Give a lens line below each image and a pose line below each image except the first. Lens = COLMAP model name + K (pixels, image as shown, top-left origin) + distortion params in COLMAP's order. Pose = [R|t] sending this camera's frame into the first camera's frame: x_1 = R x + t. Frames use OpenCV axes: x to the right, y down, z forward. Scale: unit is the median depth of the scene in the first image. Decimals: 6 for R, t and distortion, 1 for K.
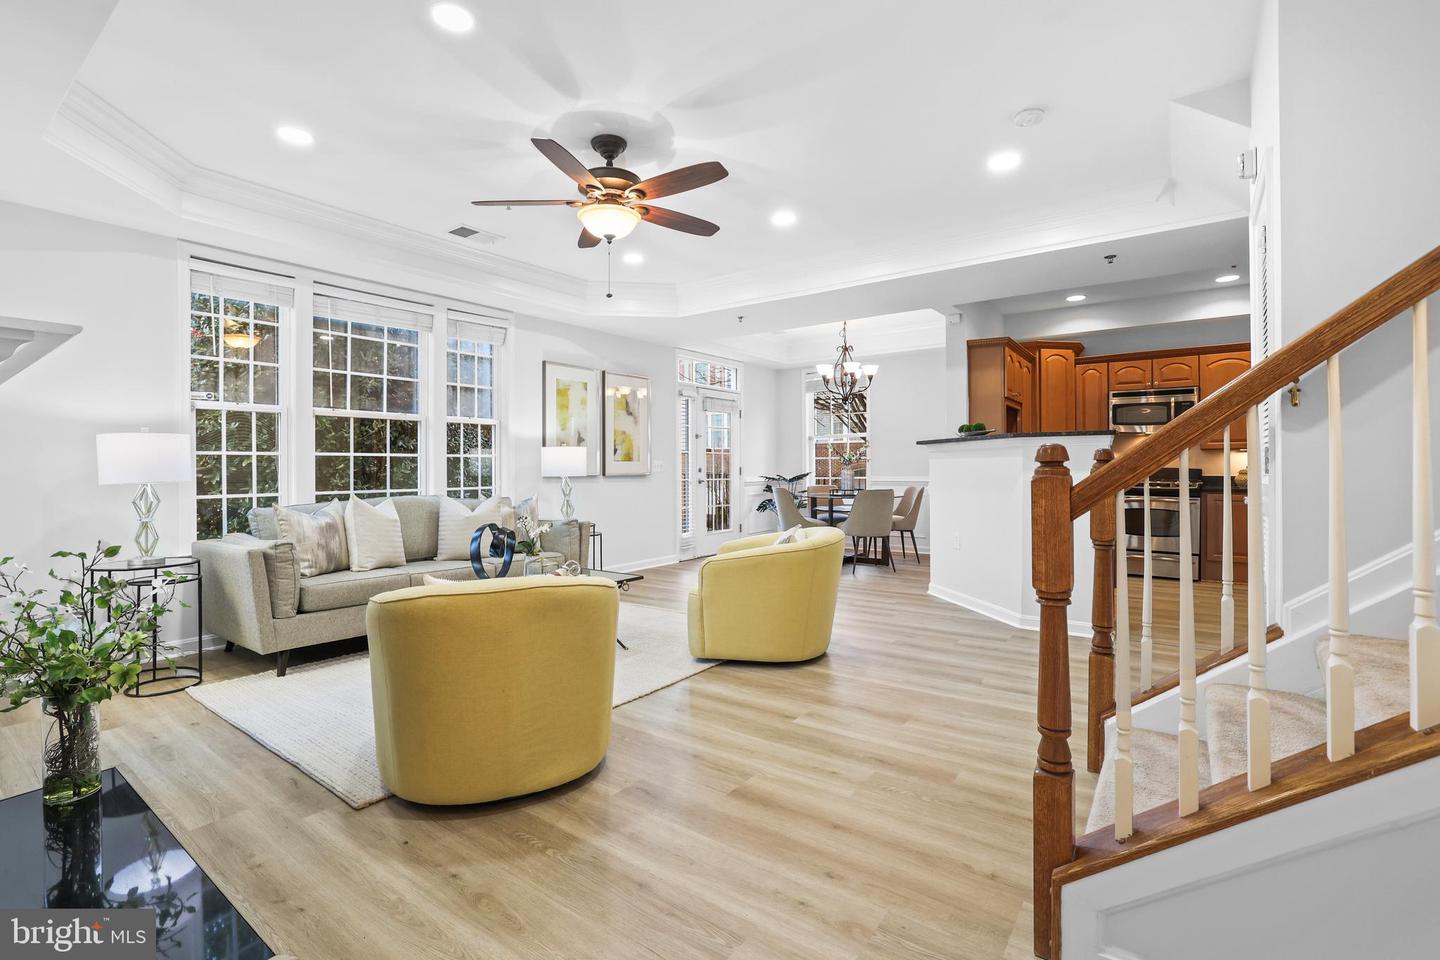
lens RADIAL K [[661.7, 0, 711.1], [0, 661.7, 467.9], [0, 0, 1]] dist [-0.025995, 0.005819]
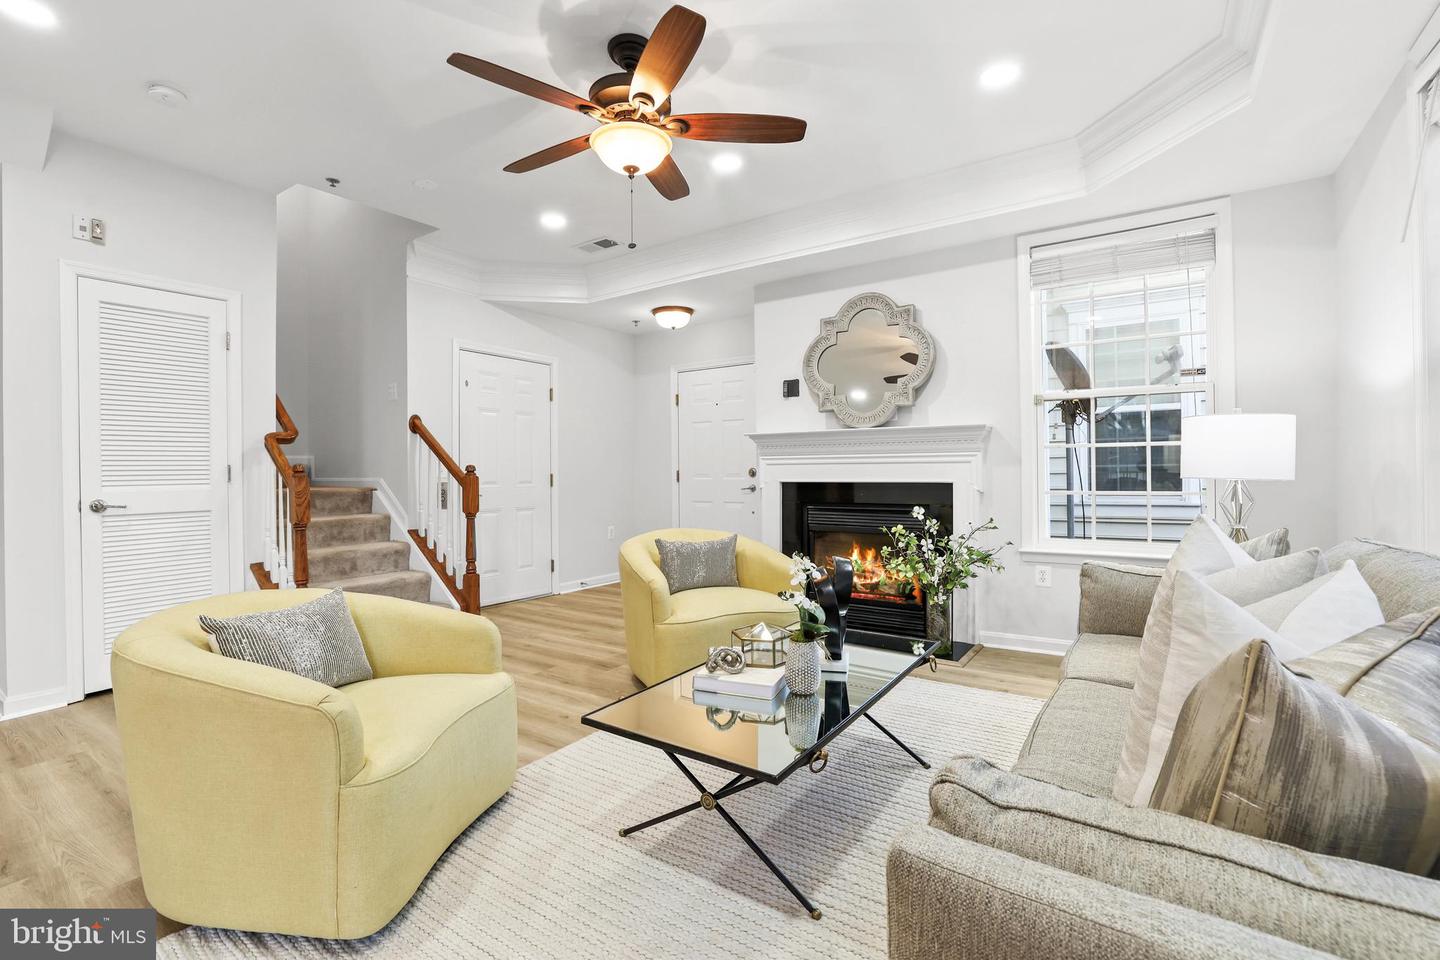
lens RADIAL K [[626.0, 0, 721.4], [0, 626.0, 474.5], [0, 0, 1]] dist [-0.044484, 0.009995]
pose [[-0.998580, 0.019596, -0.049543, -0.331893], [0.019397, 0.999802, 0.004491, 0.003582], [0.049621, 0.003523, -0.998762, 2.622417]]
